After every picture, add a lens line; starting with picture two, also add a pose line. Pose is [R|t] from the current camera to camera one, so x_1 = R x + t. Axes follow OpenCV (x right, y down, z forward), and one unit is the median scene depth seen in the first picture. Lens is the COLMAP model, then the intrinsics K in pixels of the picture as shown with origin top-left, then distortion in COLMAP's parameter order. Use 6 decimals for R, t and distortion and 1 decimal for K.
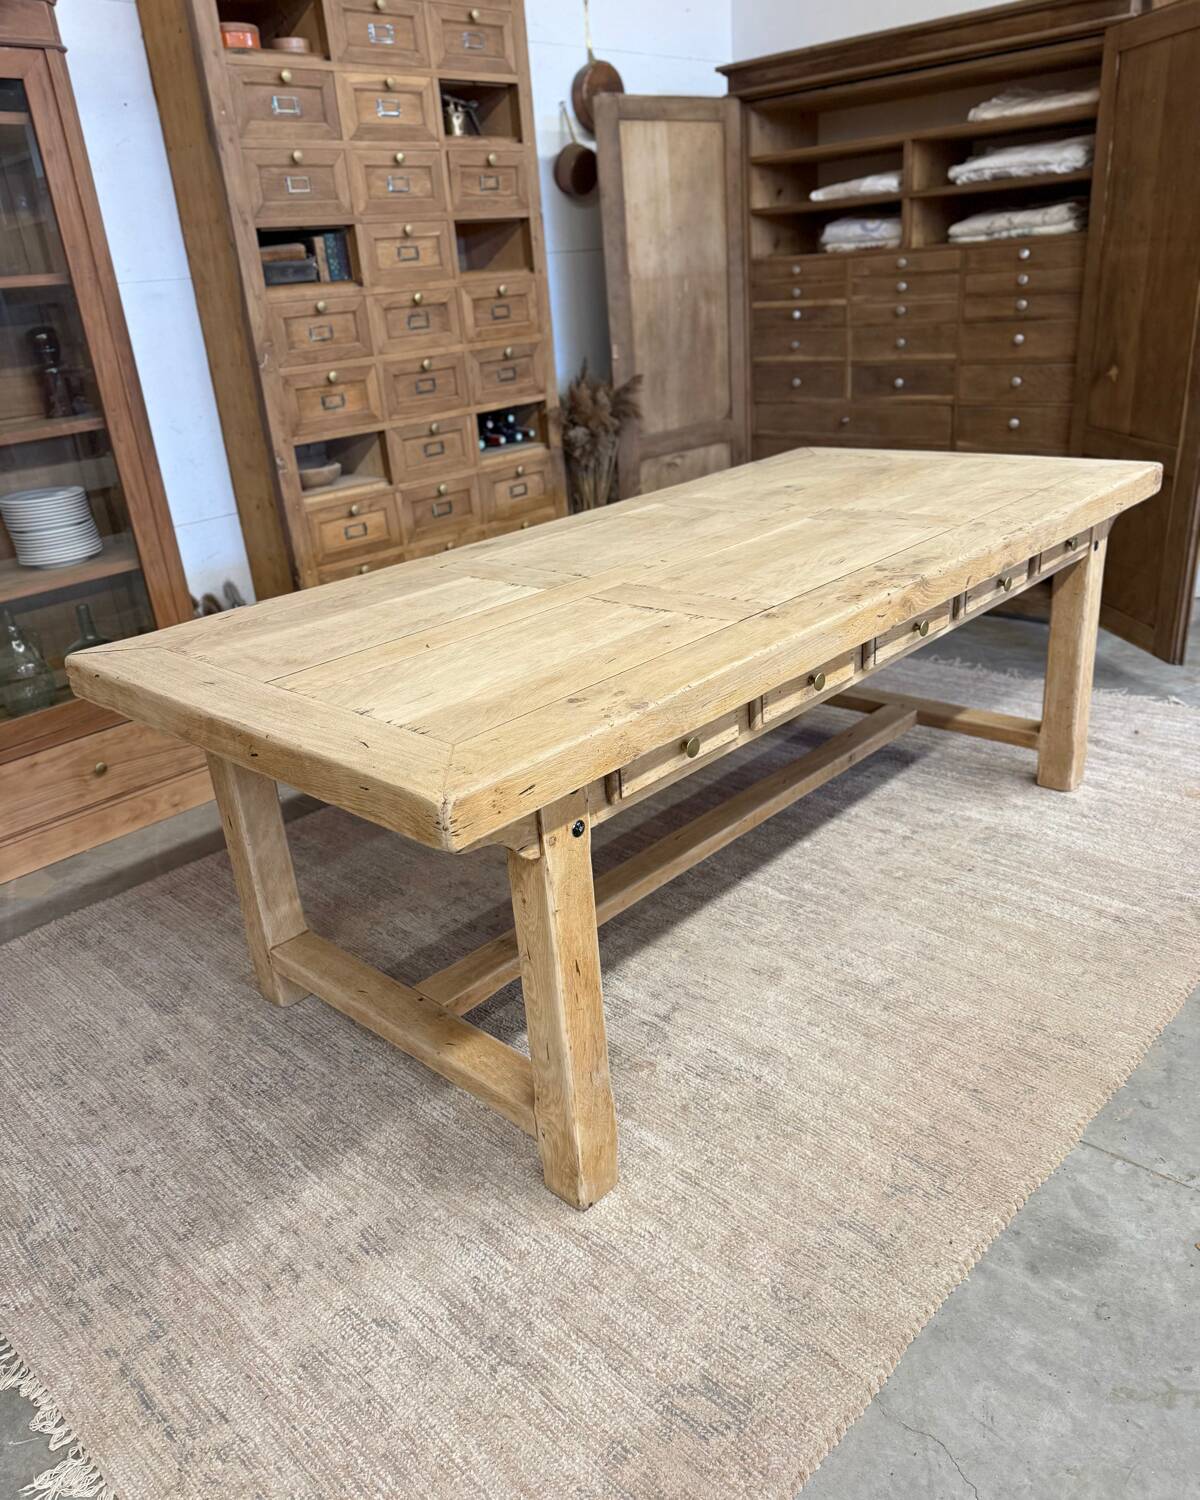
lens RADIAL K [[1137.7, 0, 596.4], [0, 1137.7, 745.5], [0, 0, 1]] dist [0.027678, -0.042097]
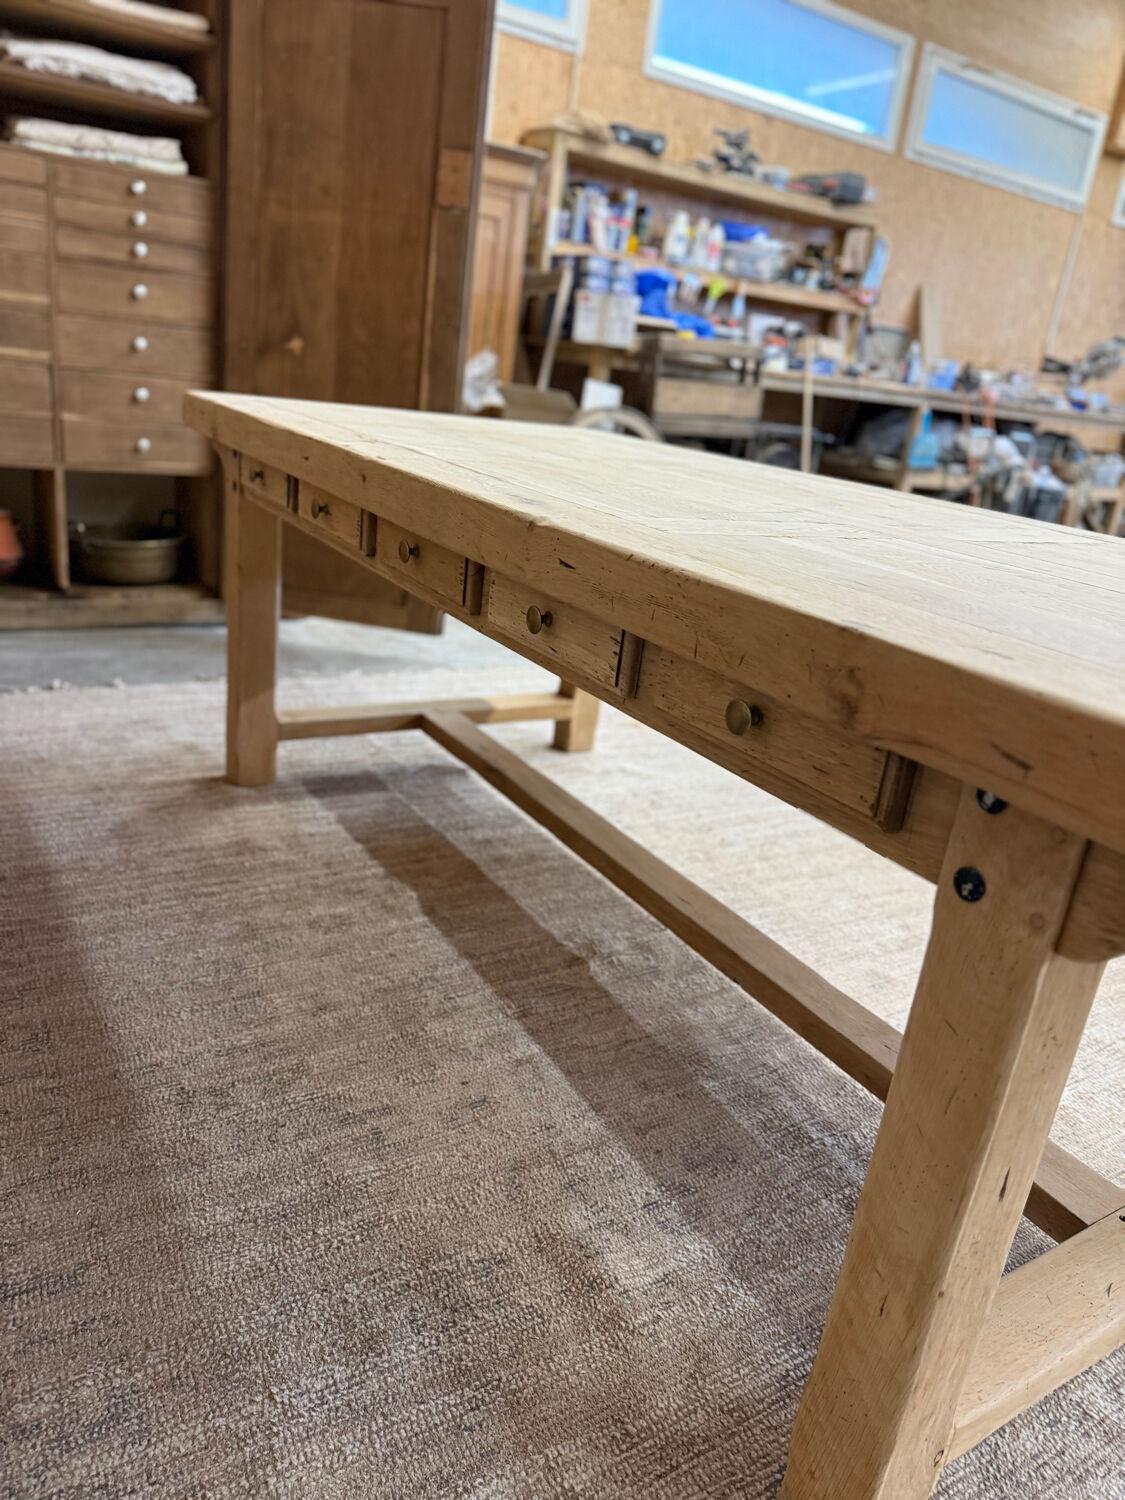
lens RADIAL K [[1068.3, 0, 566.7], [0, 1068.3, 737.6], [0, 0, 1]] dist [0.019657, -0.026585]
pose [[0.238038, -0.219923, 0.946029, -0.421316], [0.244268, 0.956275, 0.160843, -0.110362], [-0.940038, 0.192798, 0.281350, 0.638226]]
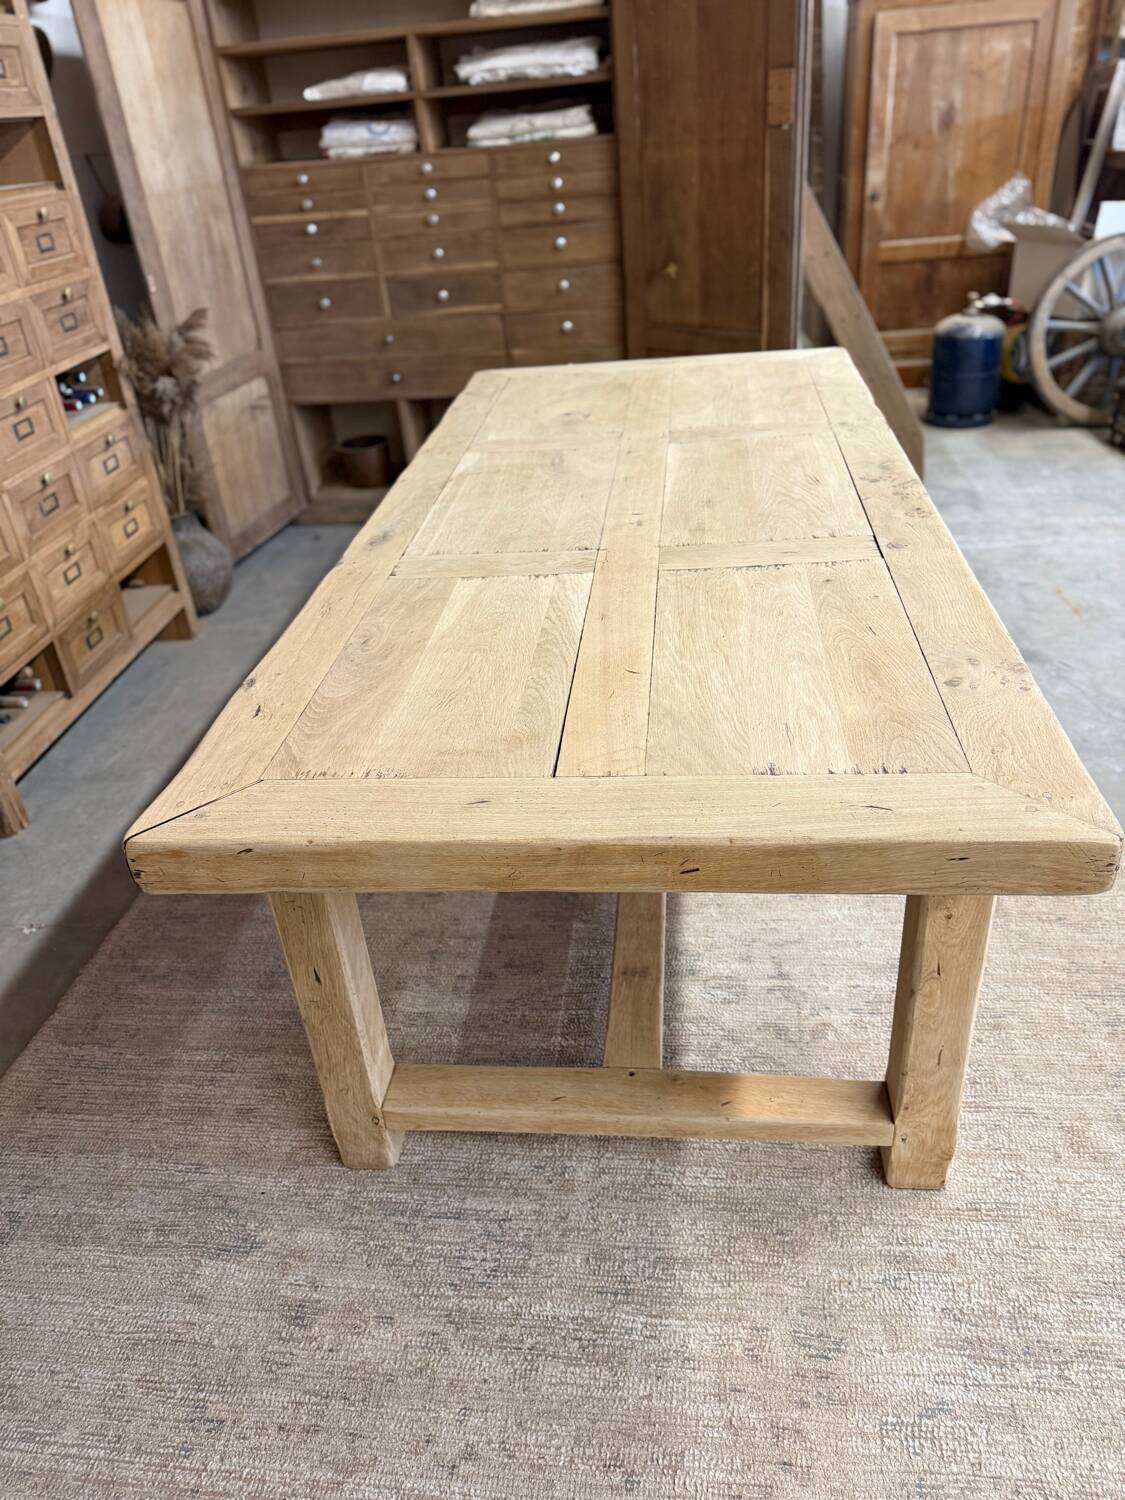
lens RADIAL K [[1068.3, 0, 563.8], [0, 1068.3, 745.7], [0, 0, 1]] dist [0.019657, -0.026585]
pose [[0.793332, -0.302397, 0.528375, -0.326033], [0.251490, 0.953182, 0.167919, -0.095428], [-0.554416, -0.000335, 0.832240, 0.214922]]
